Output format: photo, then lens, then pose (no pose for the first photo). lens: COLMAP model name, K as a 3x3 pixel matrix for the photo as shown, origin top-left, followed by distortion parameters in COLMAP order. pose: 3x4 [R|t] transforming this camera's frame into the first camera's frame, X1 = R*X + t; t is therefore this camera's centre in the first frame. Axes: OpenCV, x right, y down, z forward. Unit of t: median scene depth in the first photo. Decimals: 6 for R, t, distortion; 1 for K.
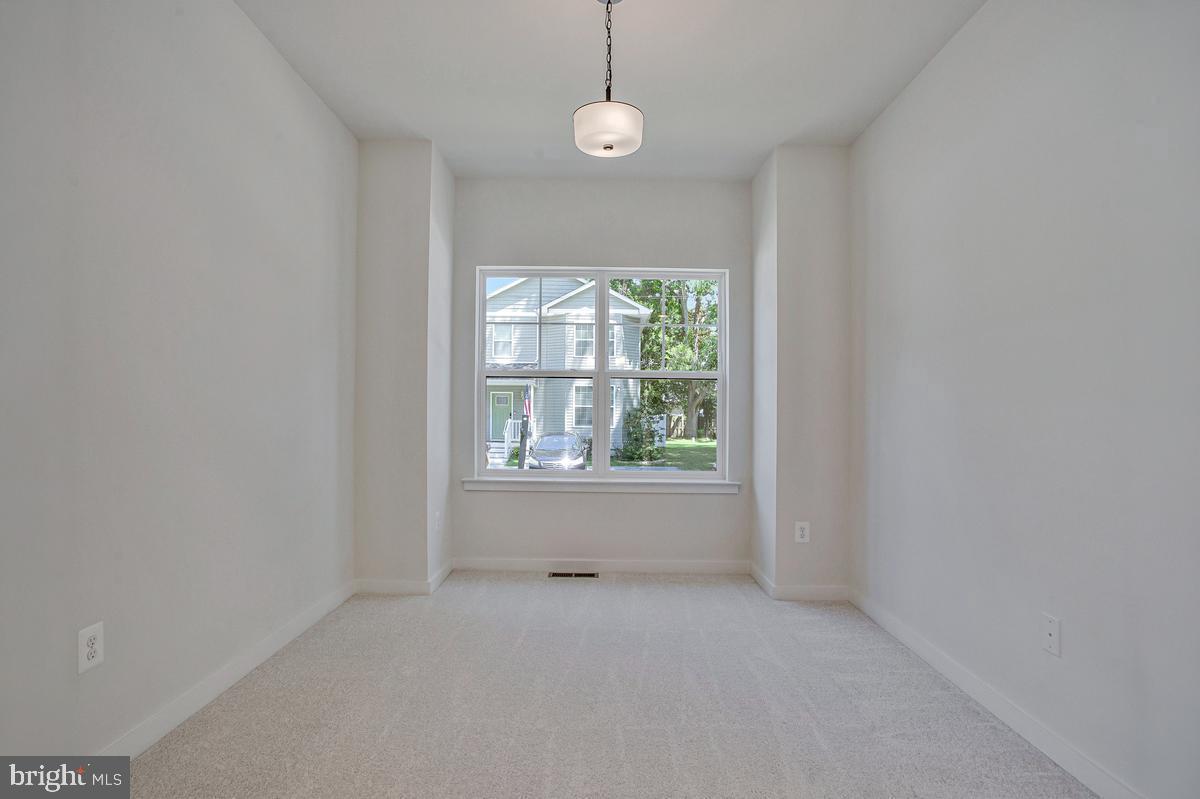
lens RADIAL K [[609.5, 0, 600.6], [0, 609.5, 405.0], [0, 0, 1]] dist [-0.016340, 0.004063]
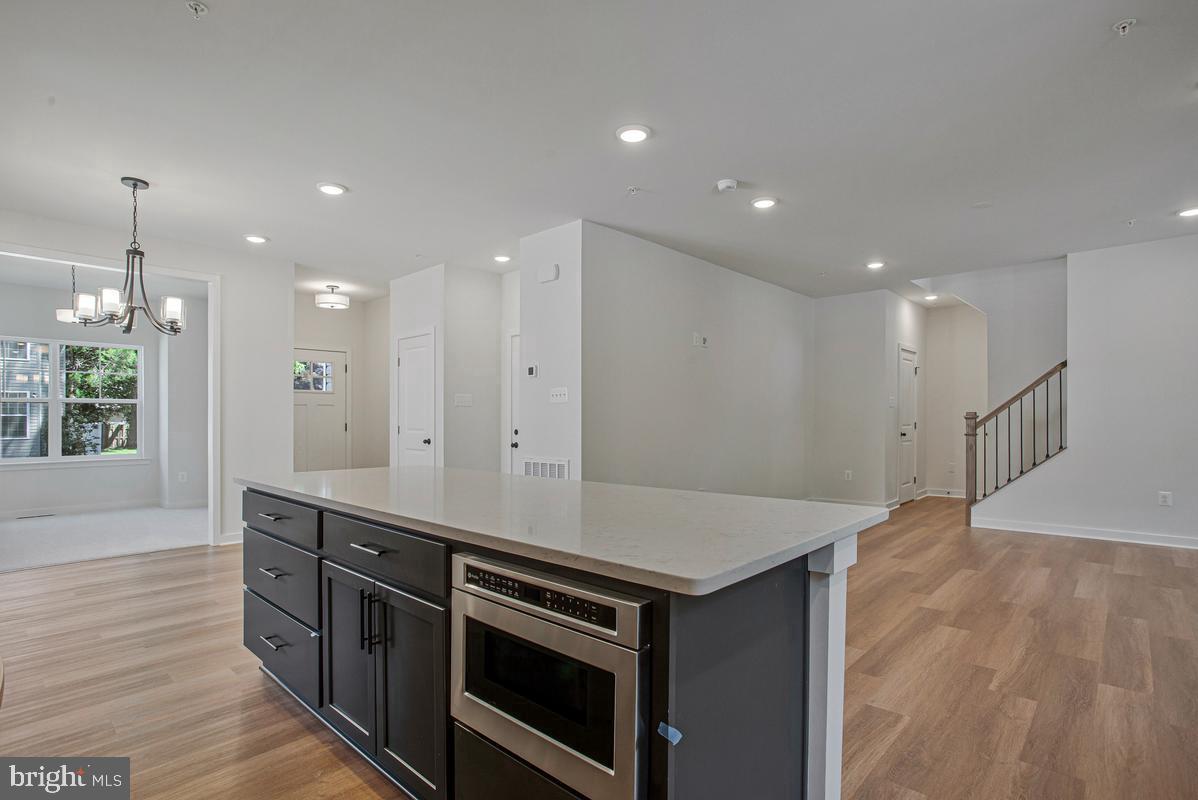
lens RADIAL K [[608.5, 0, 604.4], [0, 608.5, 420.4], [0, 0, 1]] dist [-0.016340, 0.004063]
pose [[0.694607, -0.013333, 0.719265, -0.016822], [0.001156, 0.999848, 0.017418, -0.002735], [-0.719388, -0.011267, 0.694517, -0.154141]]
